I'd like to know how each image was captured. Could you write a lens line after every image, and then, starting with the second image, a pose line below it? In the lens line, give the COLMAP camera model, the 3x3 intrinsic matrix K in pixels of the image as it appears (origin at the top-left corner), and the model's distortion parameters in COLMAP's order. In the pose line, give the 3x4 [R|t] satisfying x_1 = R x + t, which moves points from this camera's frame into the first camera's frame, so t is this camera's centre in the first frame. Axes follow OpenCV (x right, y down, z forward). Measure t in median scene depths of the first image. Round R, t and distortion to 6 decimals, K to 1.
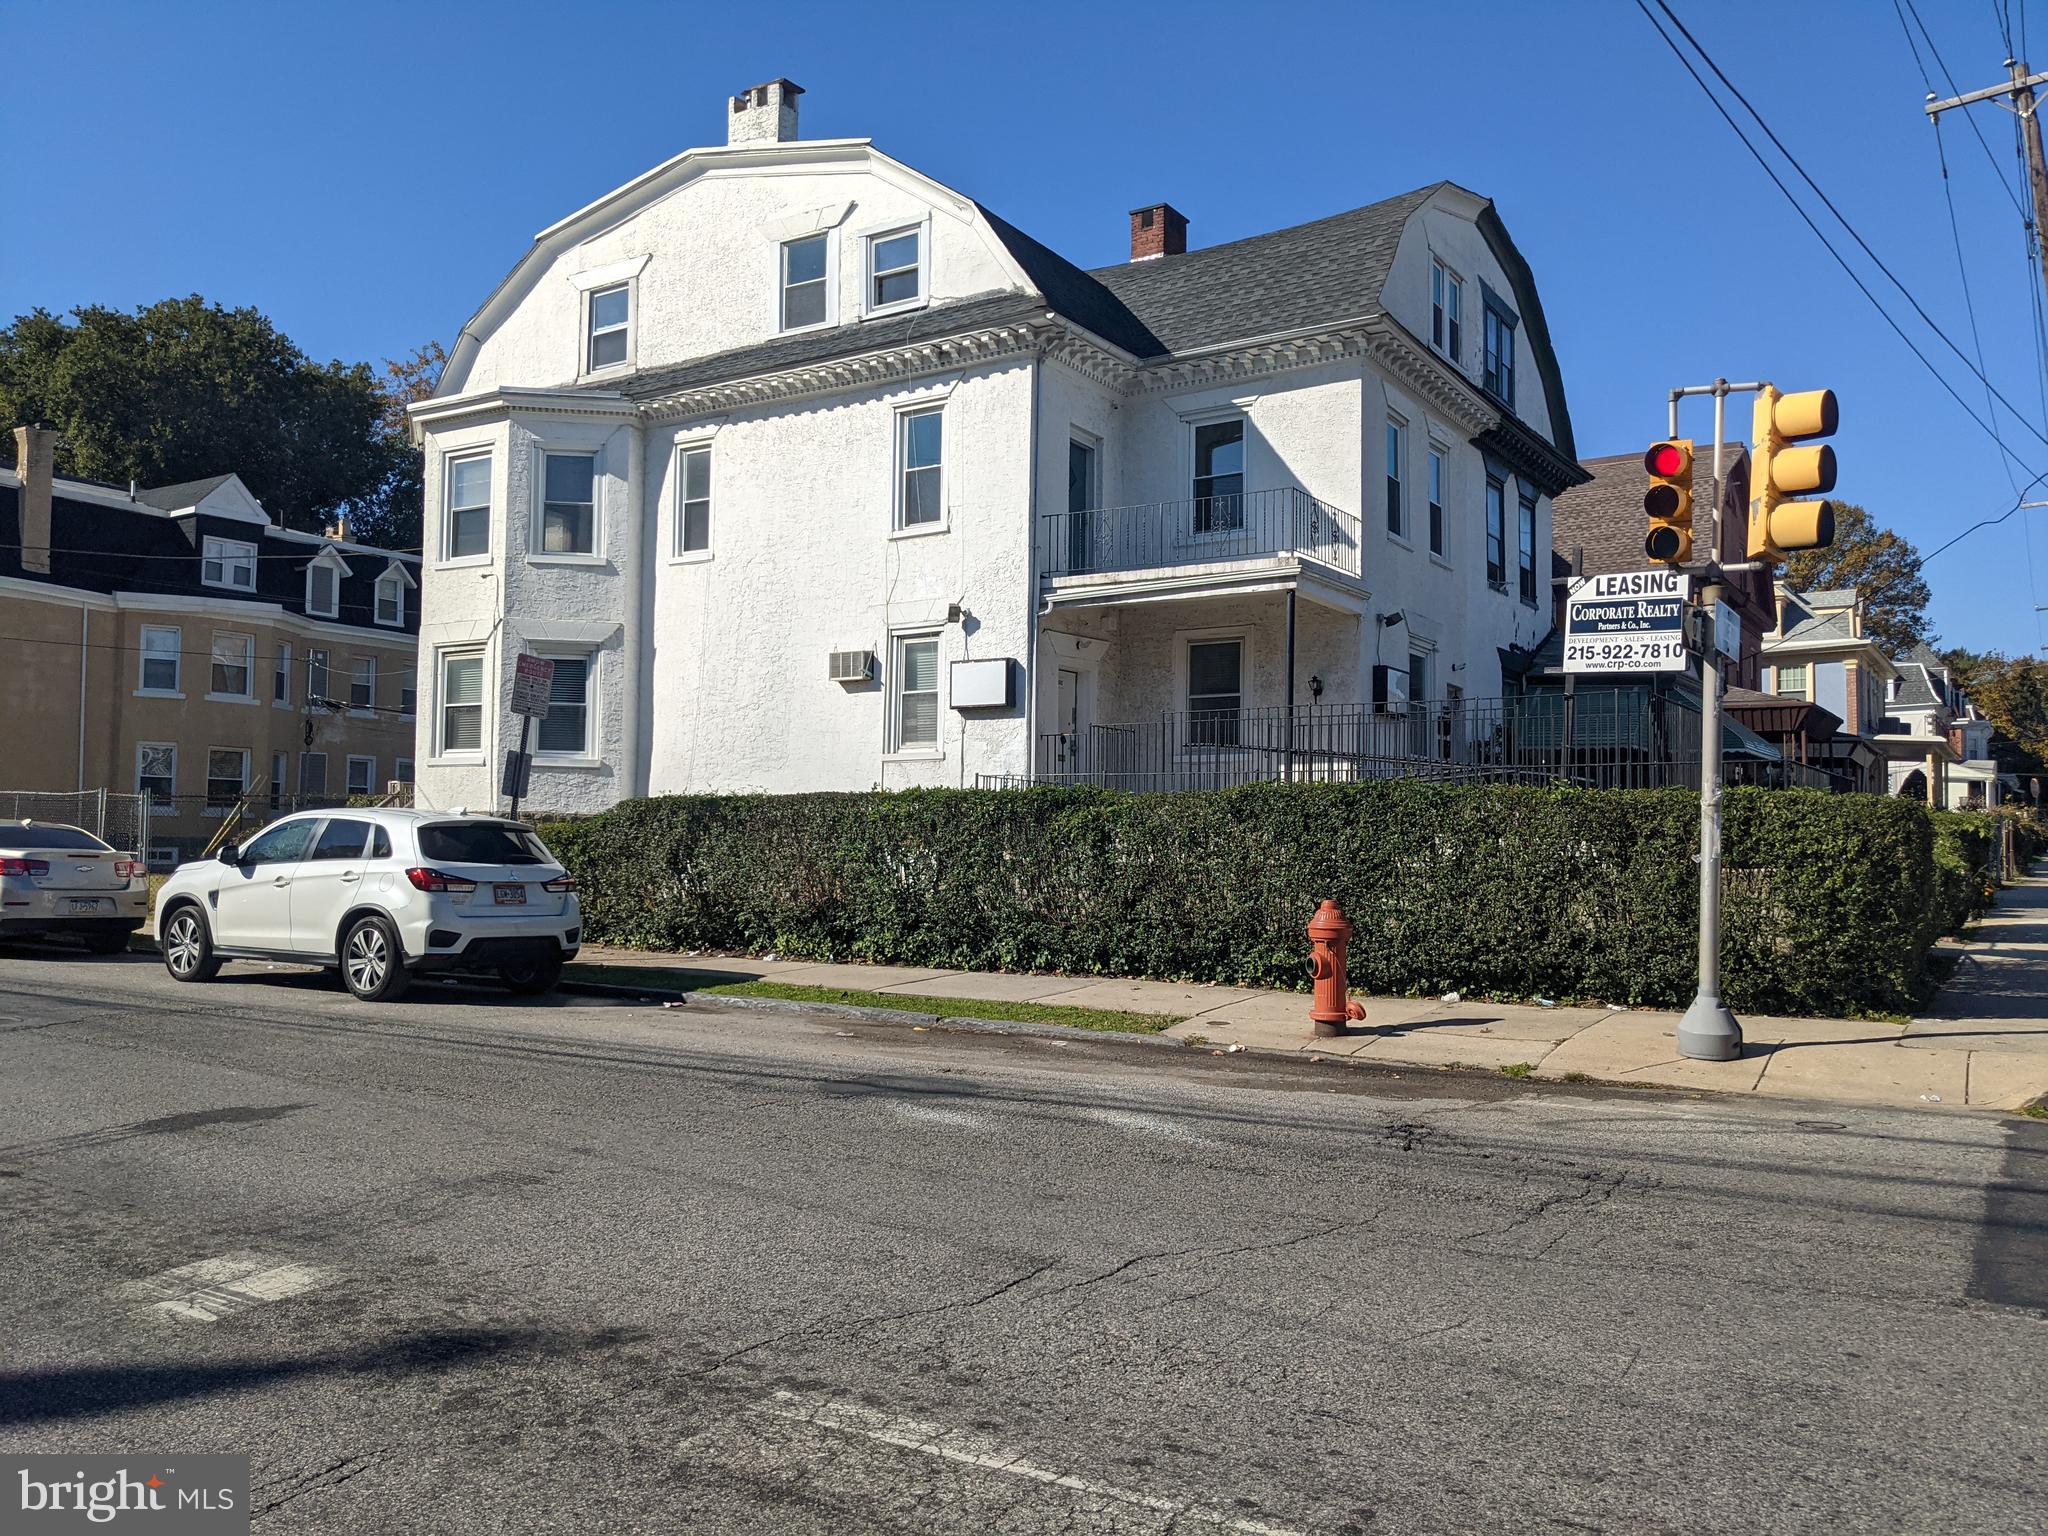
lens RADIAL K [[1632.8, 0, 1020.7], [0, 1632.8, 833.0], [0, 0, 1]] dist [-0.008173, -0.003225]
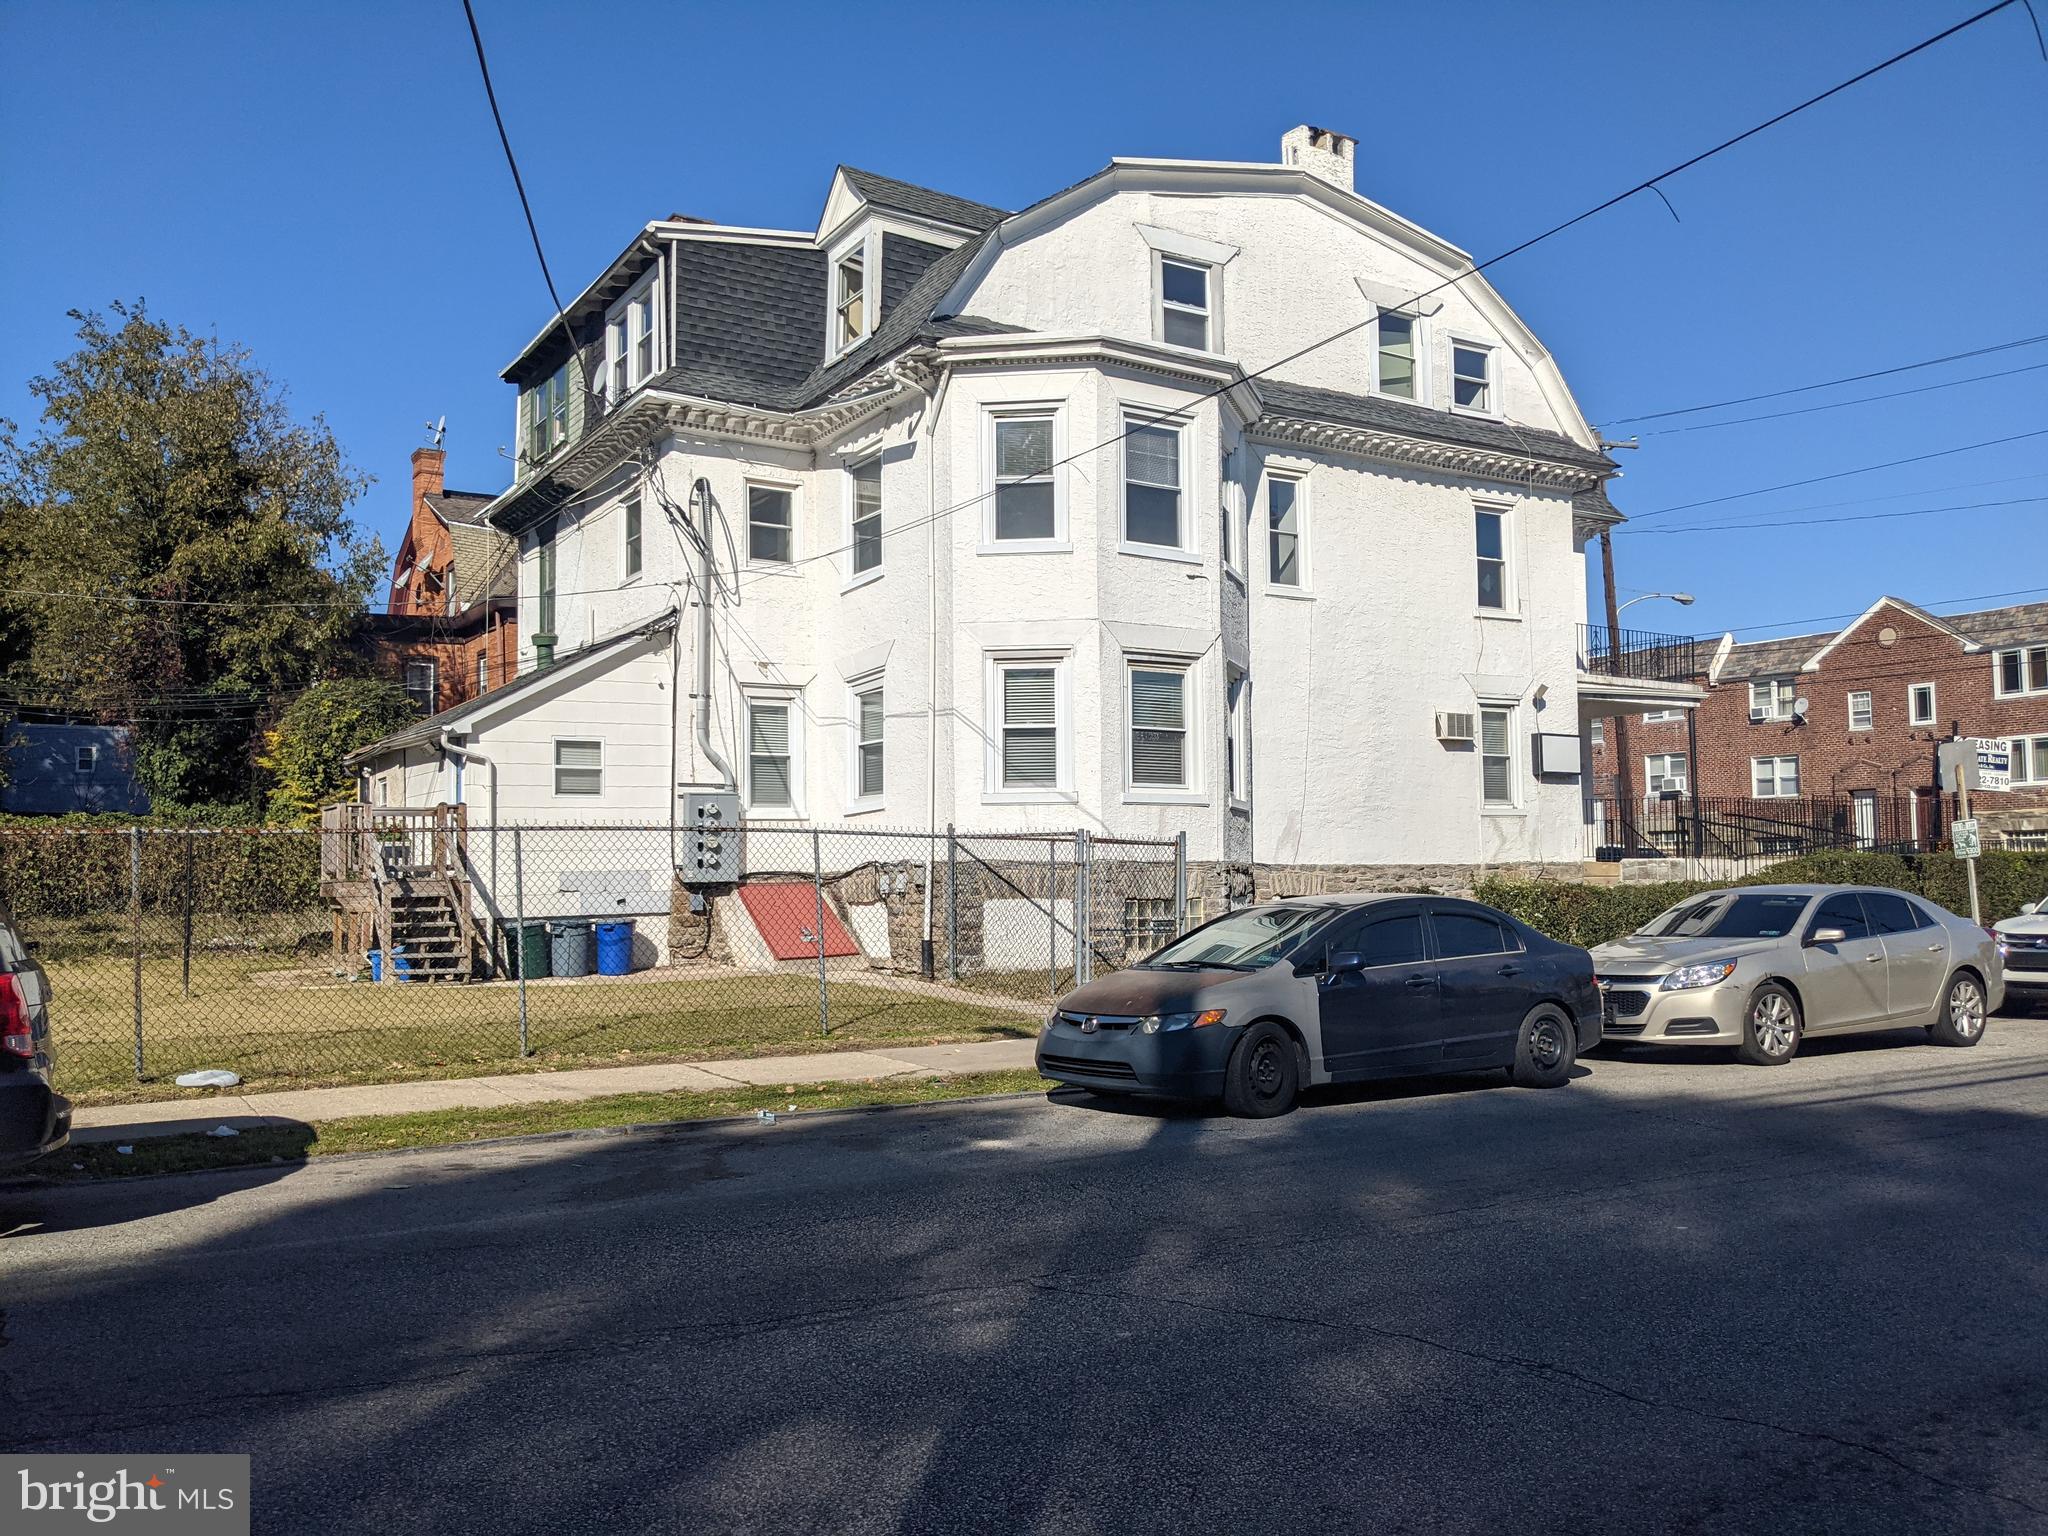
lens RADIAL K [[1621.2, 0, 1031.7], [0, 1621.2, 772.6], [0, 0, 1]] dist [0.059262, -0.109772]
pose [[0.424318, 0.034900, 0.904841, -1.183140], [-0.004597, 0.999327, -0.036388, -0.030487], [-0.905502, 0.011281, 0.424193, 0.781616]]
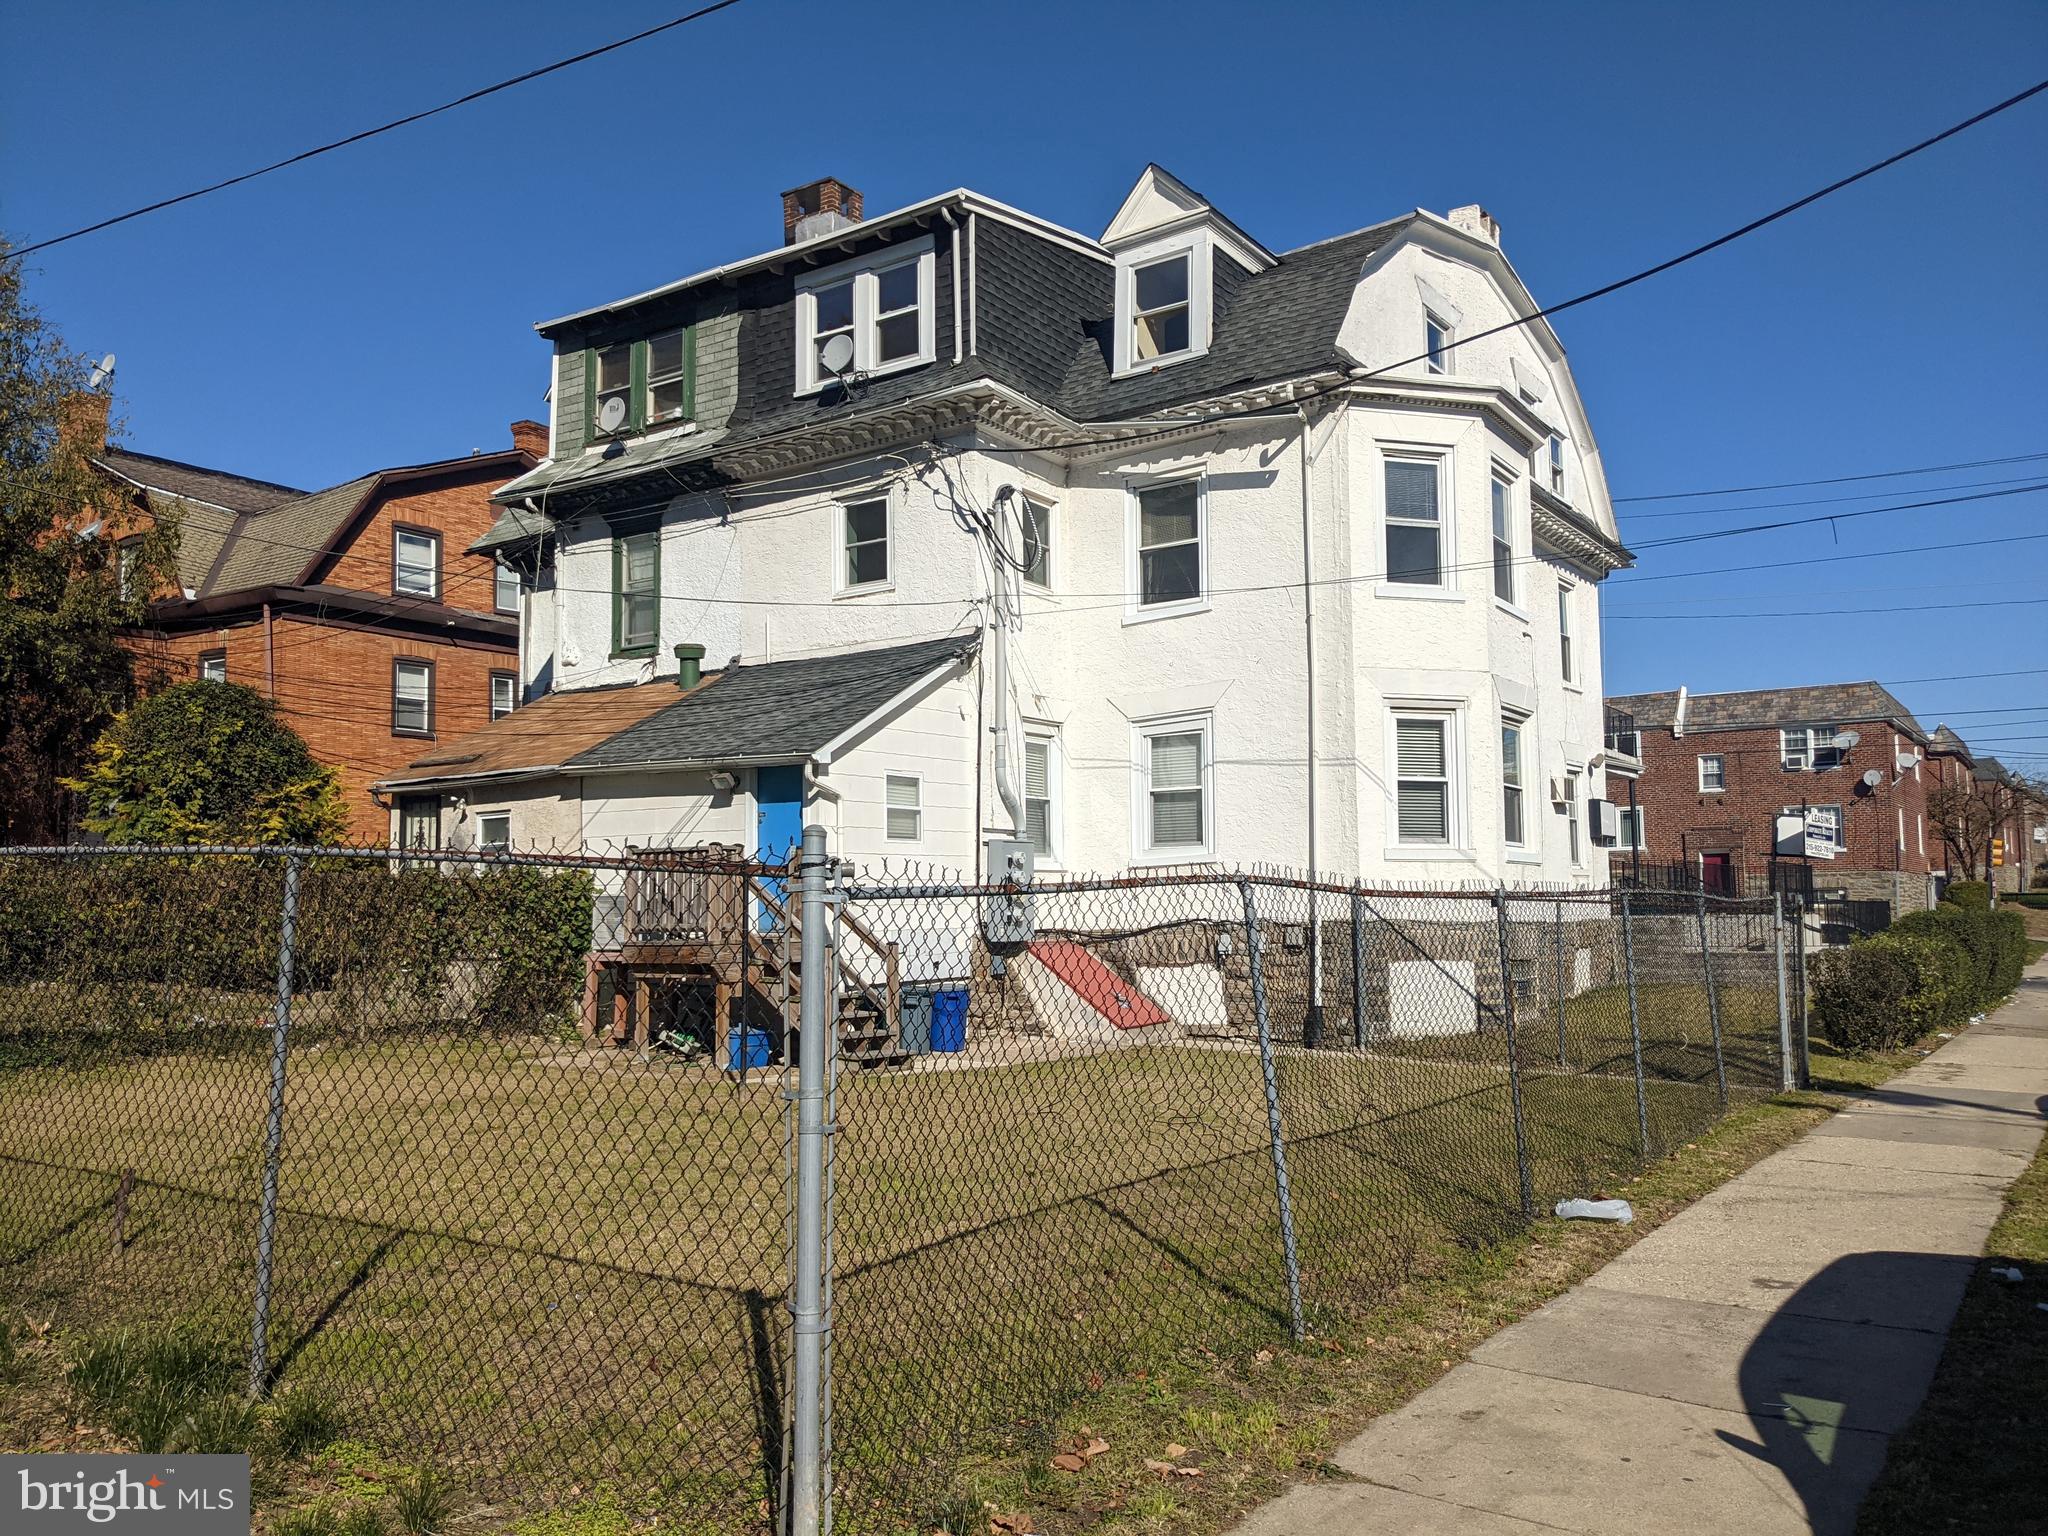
lens RADIAL K [[1611.9, 0, 1024.0], [0, 1611.9, 768.0], [0, 0, 1]] dist [0.064135, -0.111350]
pose [[0.036801, 0.072017, 0.996724, -1.233024], [-0.016103, 0.997313, -0.071465, -0.030154], [-0.999193, -0.013420, 0.037862, 1.311051]]
